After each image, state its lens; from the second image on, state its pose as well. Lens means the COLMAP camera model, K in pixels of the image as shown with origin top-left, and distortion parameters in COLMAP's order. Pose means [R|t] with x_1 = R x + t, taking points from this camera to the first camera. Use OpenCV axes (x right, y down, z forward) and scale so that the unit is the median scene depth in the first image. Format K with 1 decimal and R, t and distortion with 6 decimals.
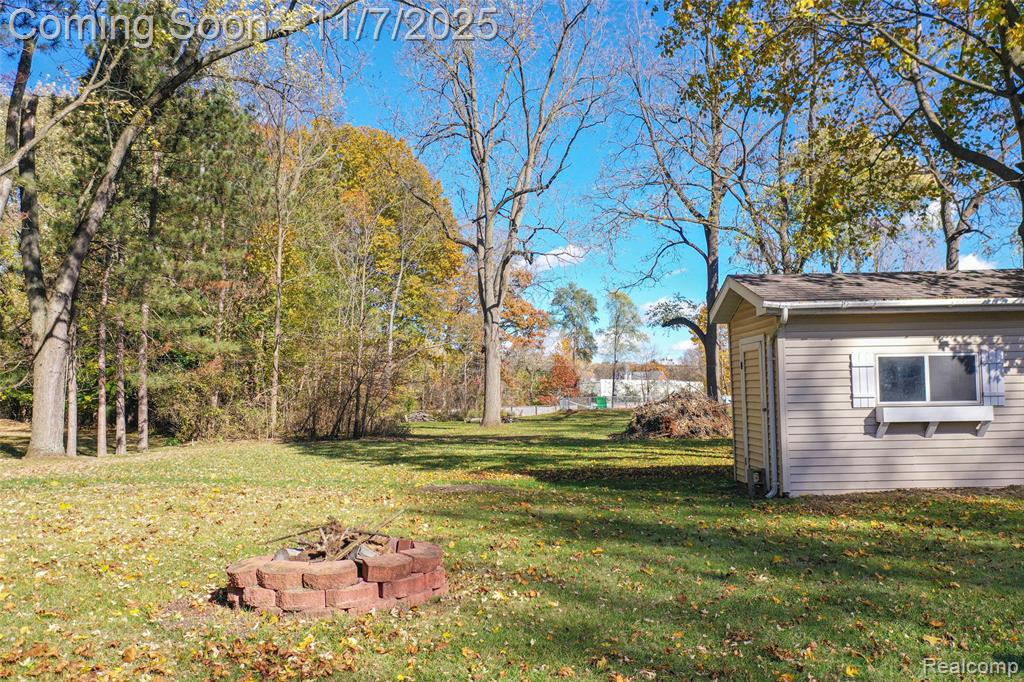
lens RADIAL K [[808.3, 0, 511.8], [0, 808.3, 340.0], [0, 0, 1]] dist [0.009891, -0.008586]
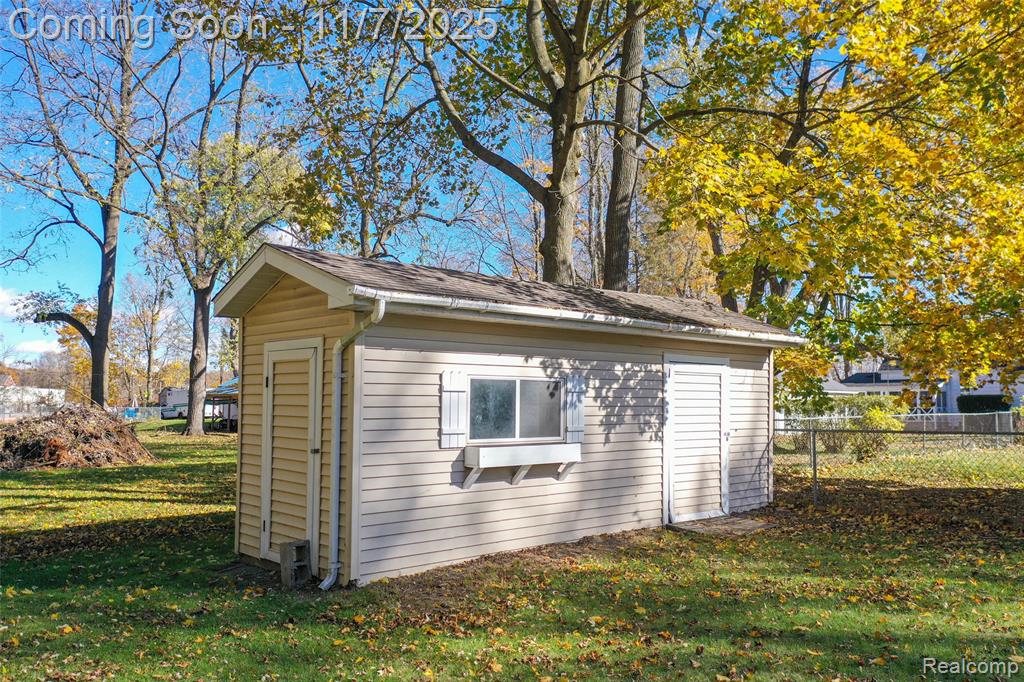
lens RADIAL K [[808.3, 0, 512.6], [0, 808.3, 346.1], [0, 0, 1]] dist [0.009891, -0.008586]
pose [[0.737197, 0.065594, 0.672486, -0.019947], [-0.061813, 0.997650, -0.029549, 0.010463], [-0.672844, -0.019785, 0.739520, 0.425630]]
